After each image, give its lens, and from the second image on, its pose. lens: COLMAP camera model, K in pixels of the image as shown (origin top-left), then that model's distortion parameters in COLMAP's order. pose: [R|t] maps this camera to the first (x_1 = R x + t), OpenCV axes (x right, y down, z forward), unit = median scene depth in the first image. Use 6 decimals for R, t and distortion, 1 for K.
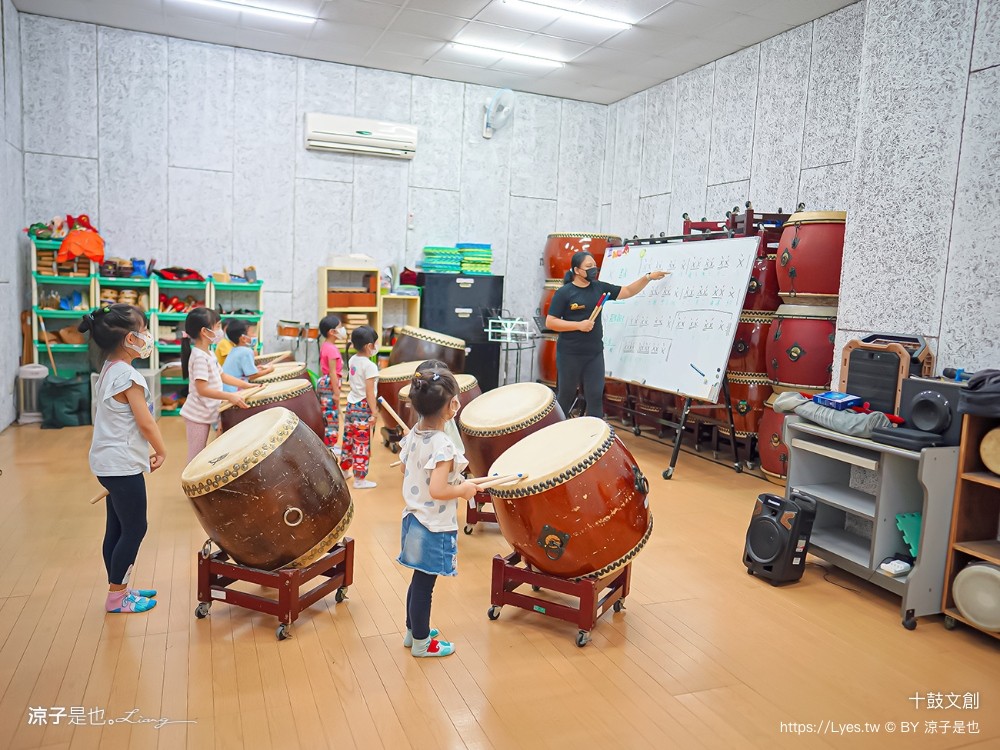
lens RADIAL K [[736.6, 0, 499.4], [0, 736.6, 374.1], [0, 0, 1]] dist [-0.001466, -0.000944]
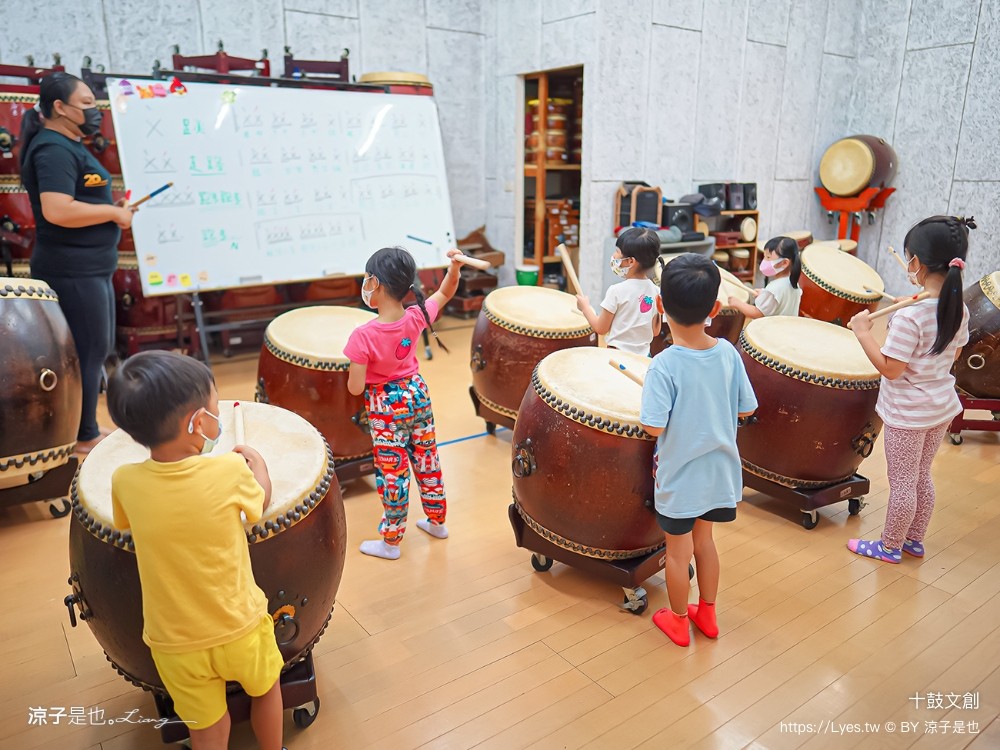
lens RADIAL K [[736.6, 0, 499.2], [0, 736.6, 376.0], [0, 0, 1]] dist [-0.001466, -0.000944]
pose [[-0.246507, -0.304403, 0.920094, -0.698918], [0.097334, 0.936815, 0.336012, -0.152876], [-0.964241, 0.172386, -0.201303, 1.138993]]
